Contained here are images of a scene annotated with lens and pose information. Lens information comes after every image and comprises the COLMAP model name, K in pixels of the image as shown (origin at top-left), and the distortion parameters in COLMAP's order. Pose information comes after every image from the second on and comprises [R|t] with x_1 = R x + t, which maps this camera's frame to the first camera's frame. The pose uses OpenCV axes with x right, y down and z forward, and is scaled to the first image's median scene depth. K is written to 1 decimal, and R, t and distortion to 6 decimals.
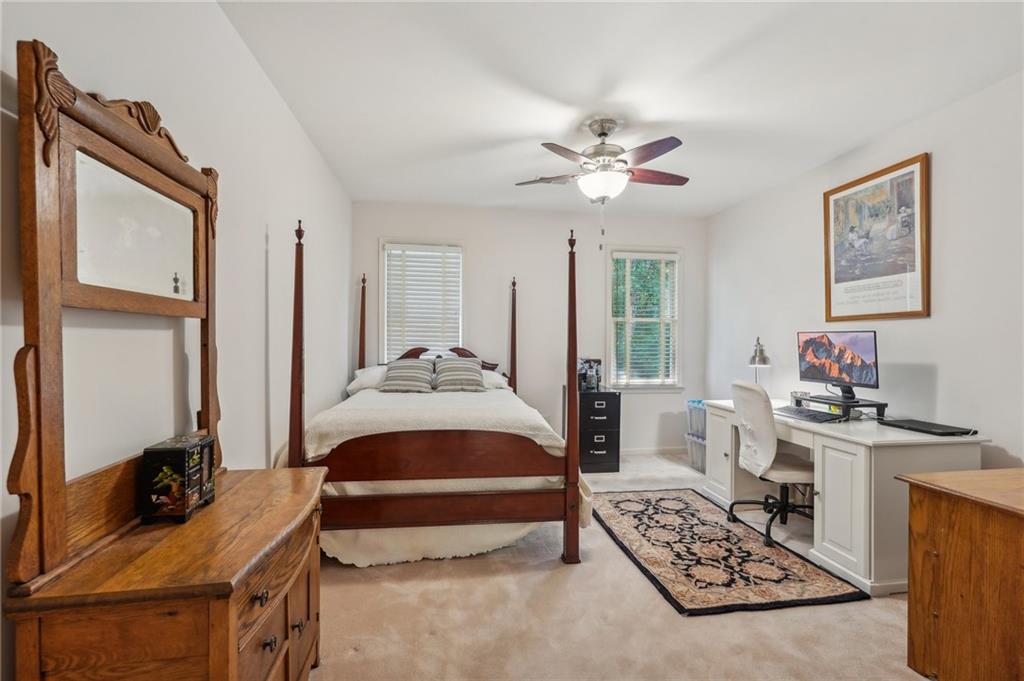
lens RADIAL K [[462.5, 0, 506.4], [0, 462.5, 340.8], [0, 0, 1]] dist [-0.011404, 0.006346]
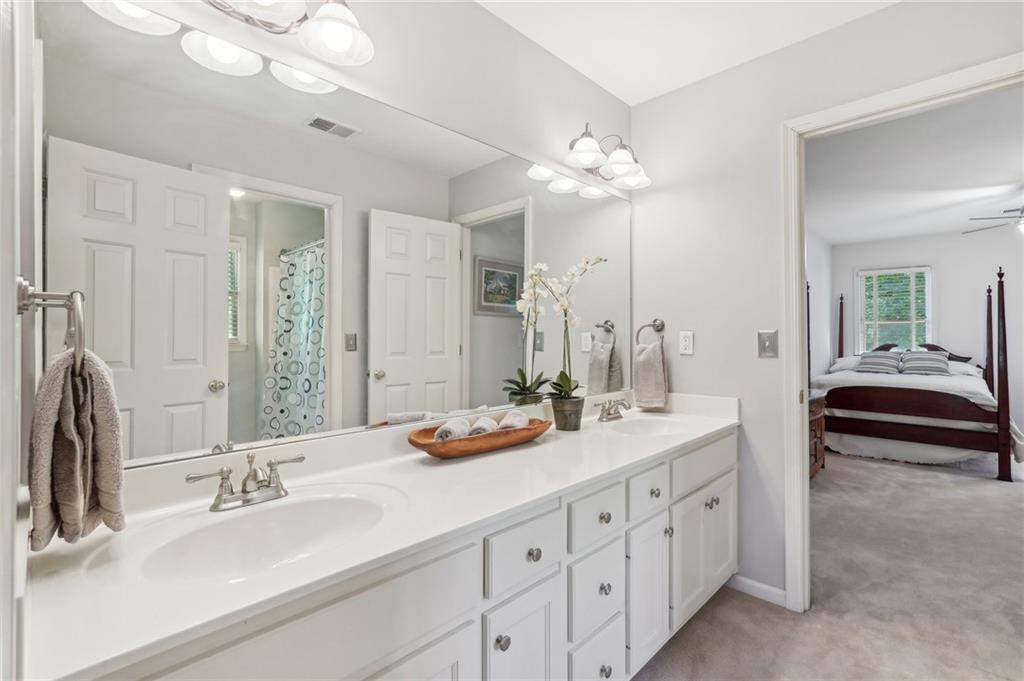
lens RADIAL K [[462.5, 0, 508.2], [0, 462.5, 336.9], [0, 0, 1]] dist [-0.011404, 0.006346]
pose [[0.608588, -0.008147, -0.793445, 0.351217], [0.000830, 0.999953, -0.009630, 0.011129], [0.793486, 0.005202, 0.608566, -1.241977]]
